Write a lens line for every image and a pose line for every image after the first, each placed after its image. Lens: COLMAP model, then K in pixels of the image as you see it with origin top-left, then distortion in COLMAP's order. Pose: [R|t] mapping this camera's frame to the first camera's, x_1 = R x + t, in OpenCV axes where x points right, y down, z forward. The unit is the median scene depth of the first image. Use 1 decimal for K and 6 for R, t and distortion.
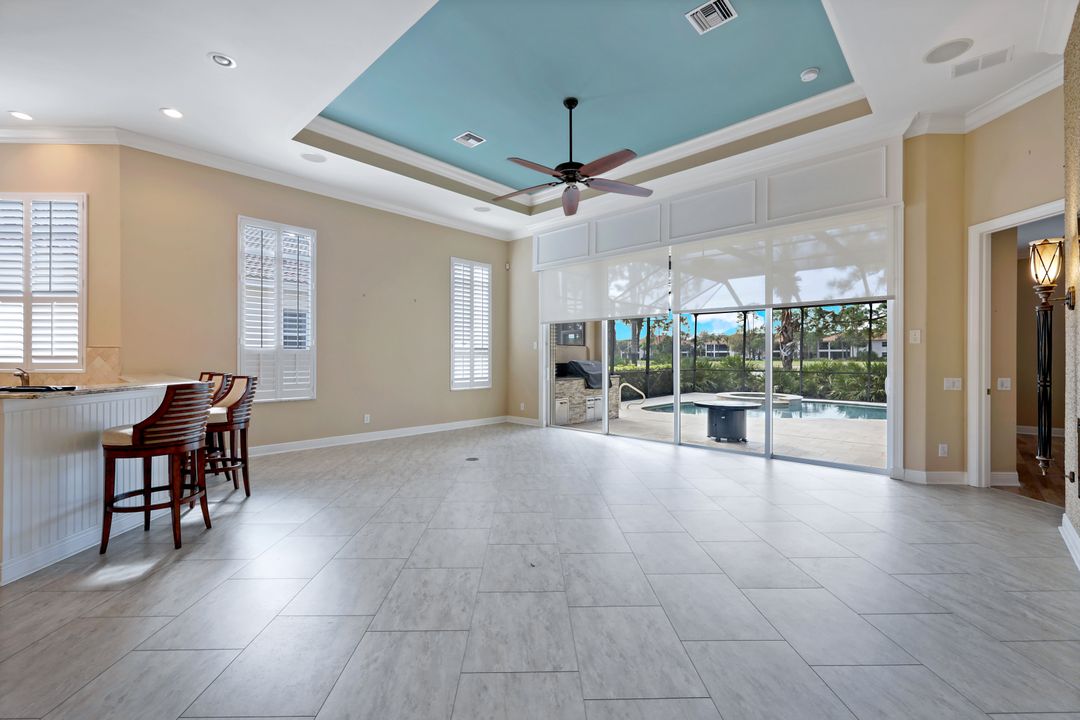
lens RADIAL K [[455.1, 0, 540.9], [0, 455.1, 356.2], [0, 0, 1]] dist [0.000658, -0.000025]
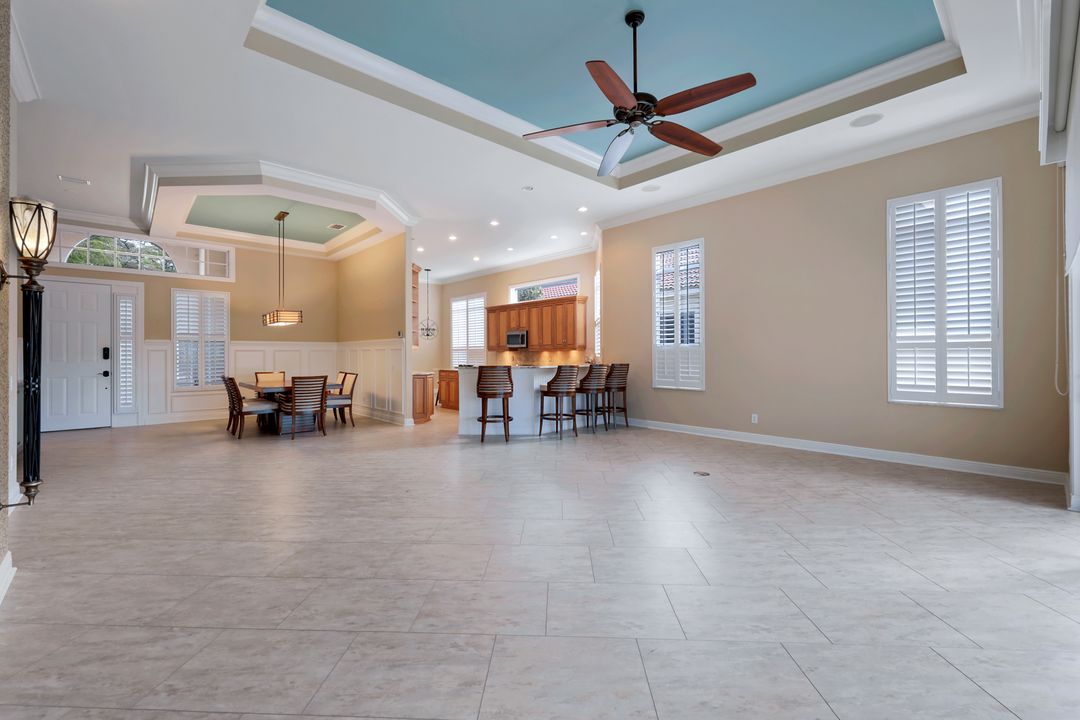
lens RADIAL K [[455.1, 0, 526.9], [0, 455.1, 351.8], [0, 0, 1]] dist [0.003490, 0.000286]
pose [[-0.086143, -0.006343, -0.996263, 0.586800], [0.004823, 0.999965, -0.006784, 0.004794], [0.996271, -0.005389, -0.086109, 0.616840]]
